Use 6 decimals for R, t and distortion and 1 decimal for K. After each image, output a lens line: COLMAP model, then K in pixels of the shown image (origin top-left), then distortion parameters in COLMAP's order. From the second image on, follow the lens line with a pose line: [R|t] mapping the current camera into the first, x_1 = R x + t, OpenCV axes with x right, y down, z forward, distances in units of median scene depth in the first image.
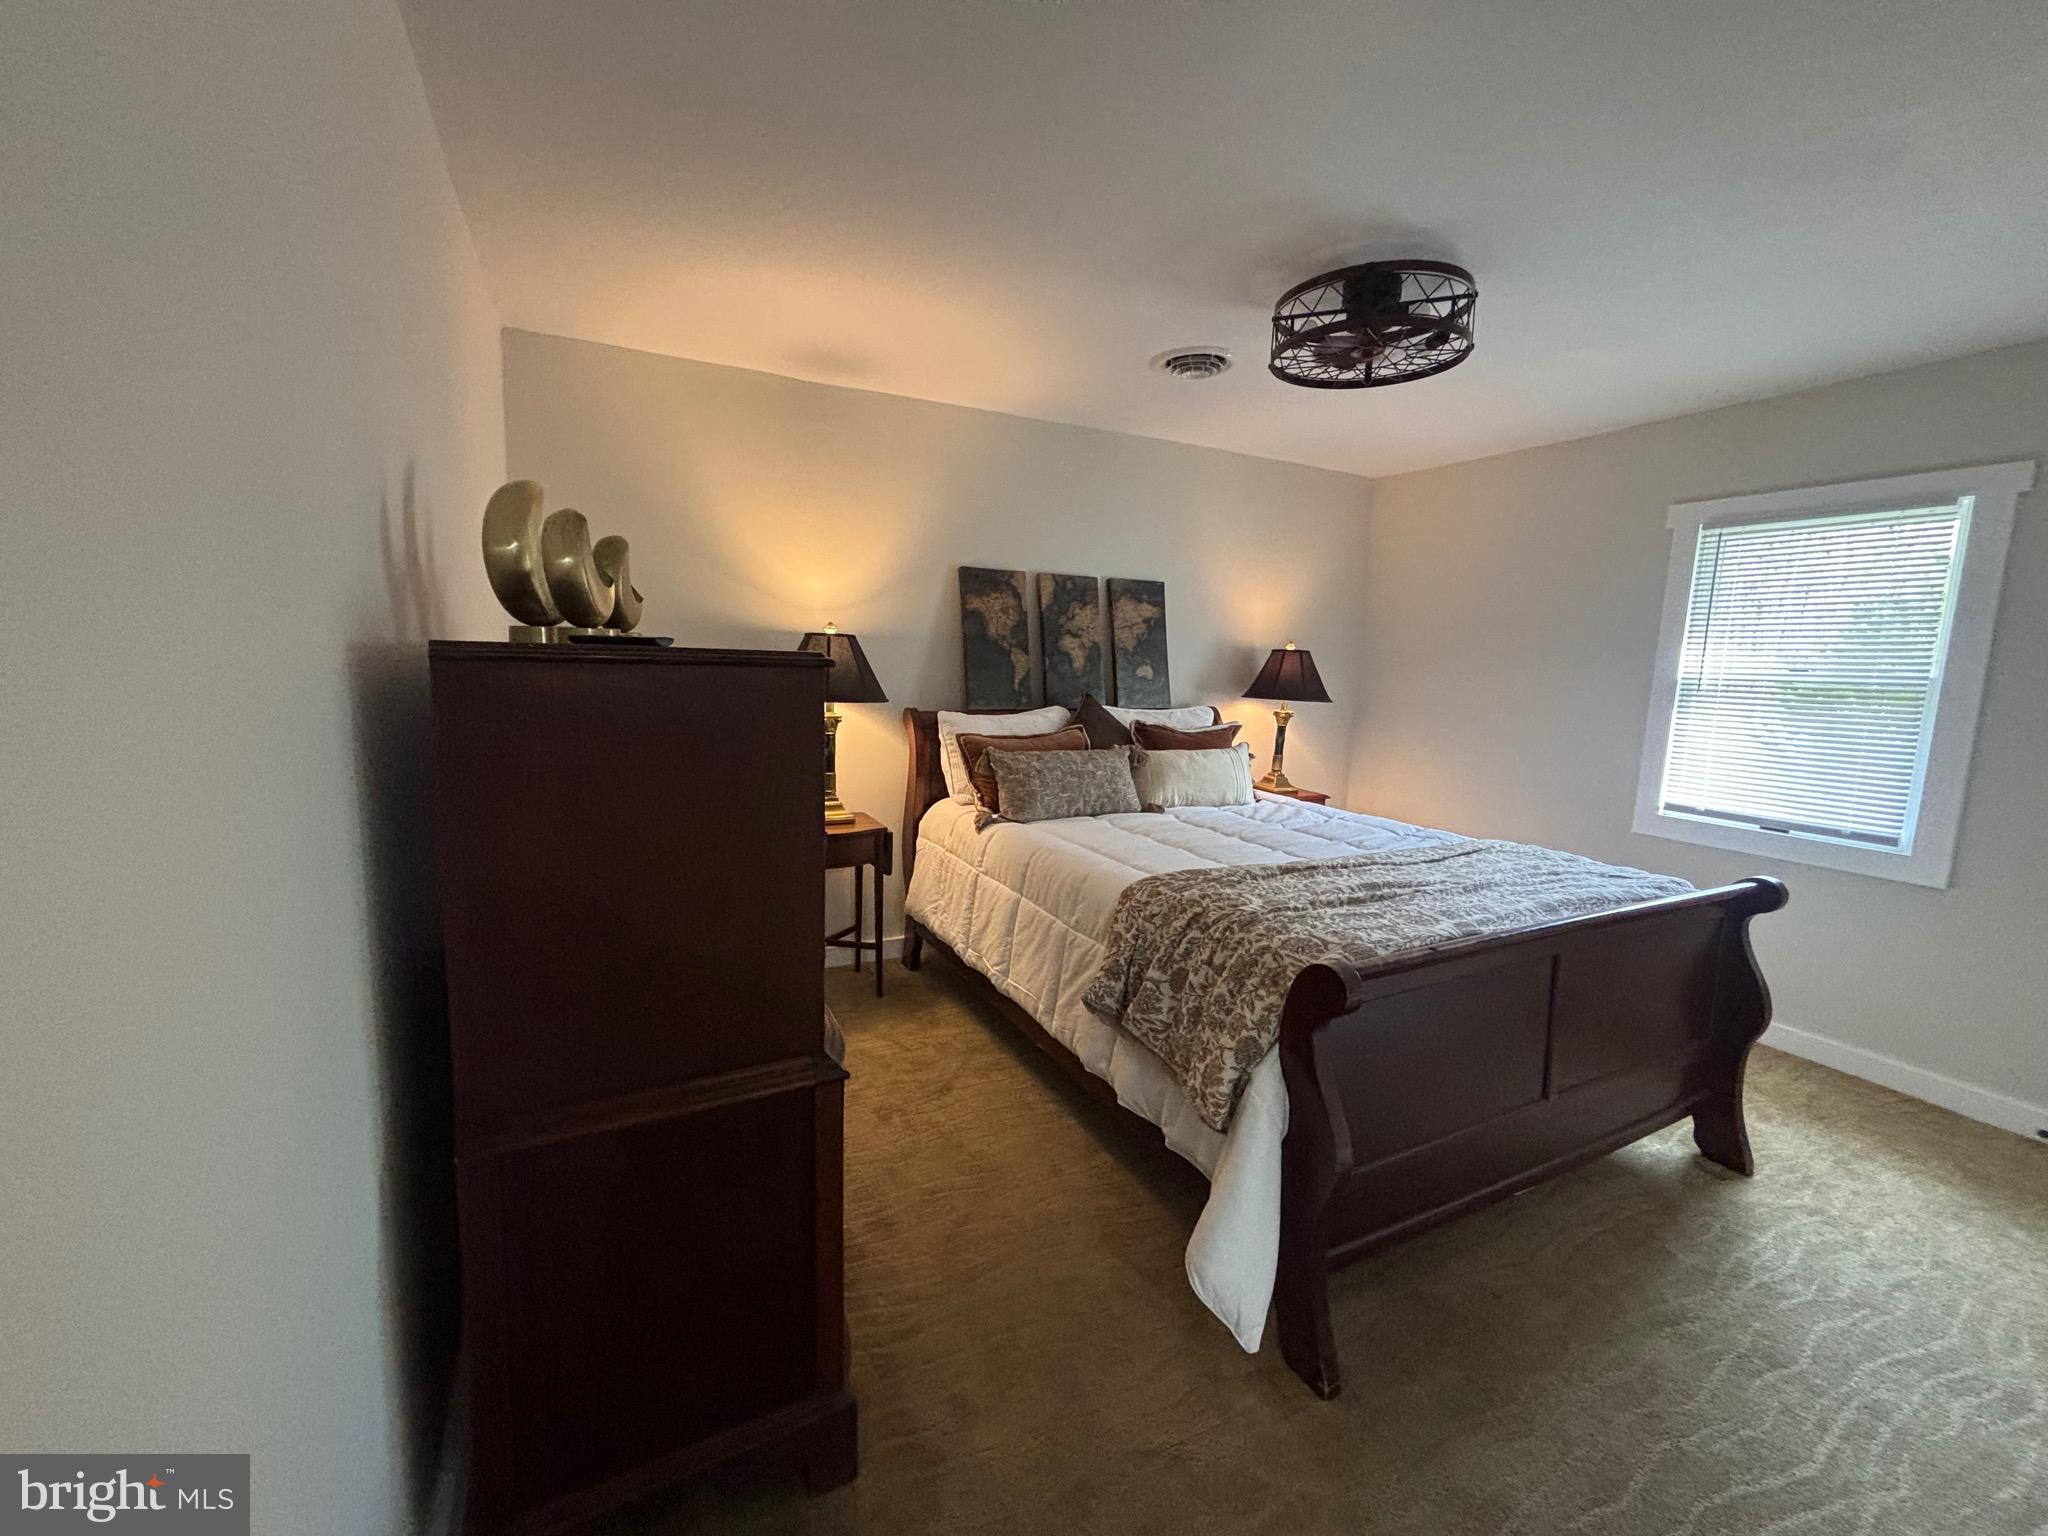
lens RADIAL K [[828.5, 0, 1023.9], [0, 828.5, 767.6], [0, 0, 1]] dist [0.003523, 0.000810]
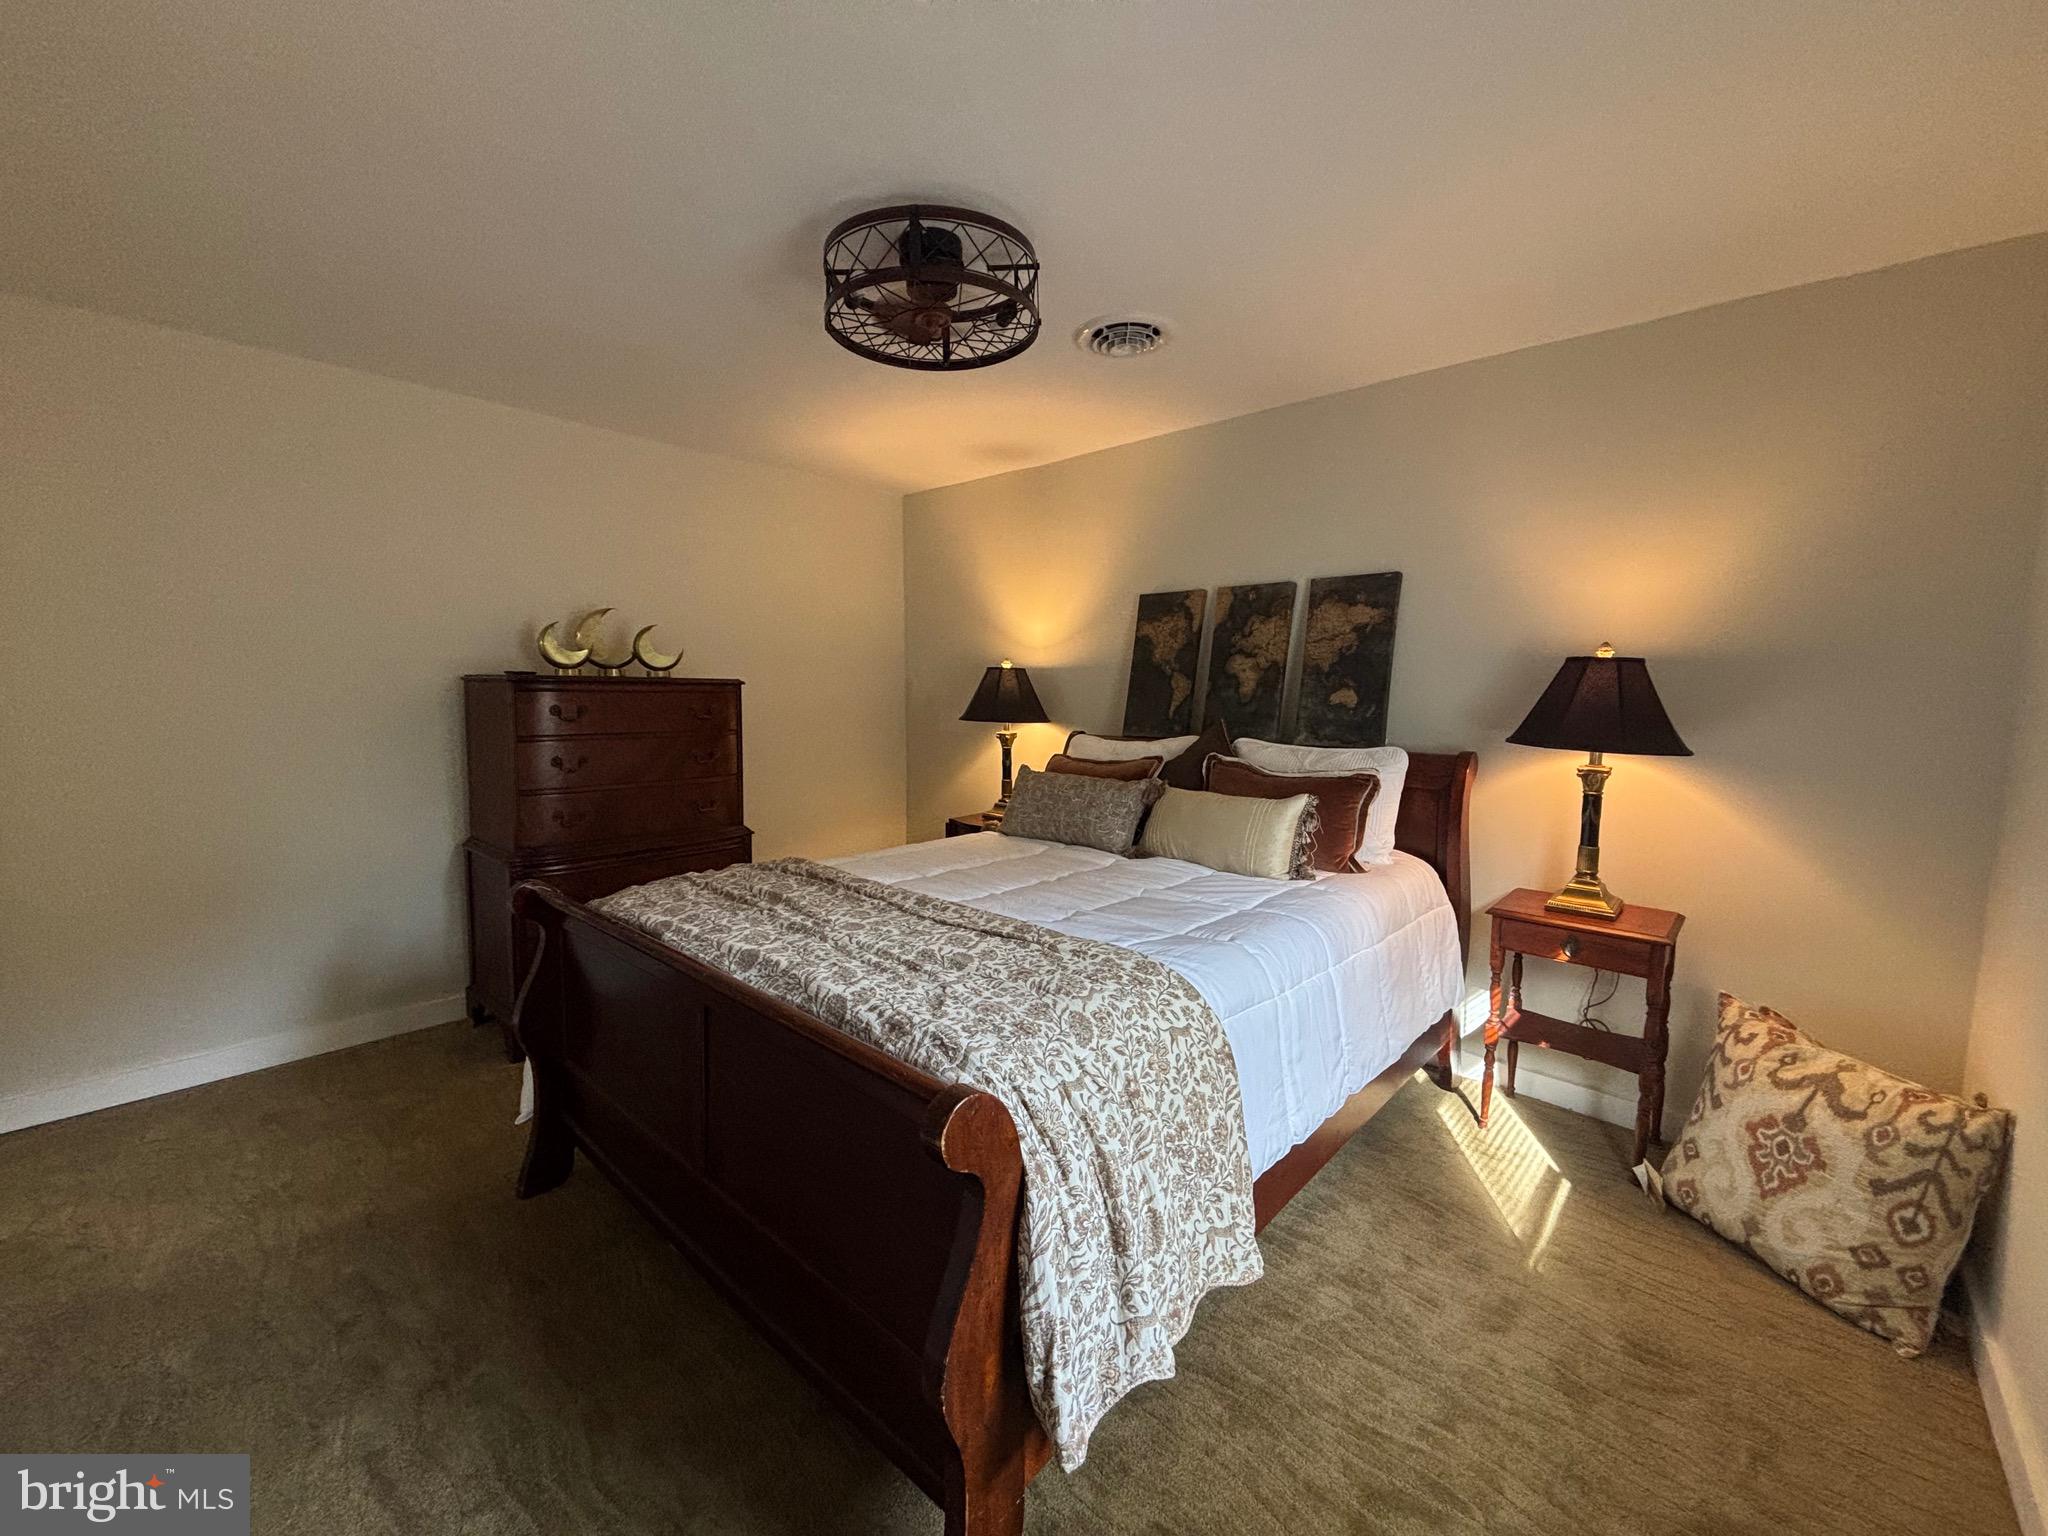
lens RADIAL K [[828.5, 0, 1021.7], [0, 828.5, 767.9], [0, 0, 1]] dist [0.003523, 0.000810]
pose [[0.337435, 0.068402, -0.938860, 0.791262], [-0.124183, 0.991874, 0.027632, -0.040073], [0.933122, 0.107267, 0.343188, 0.508356]]
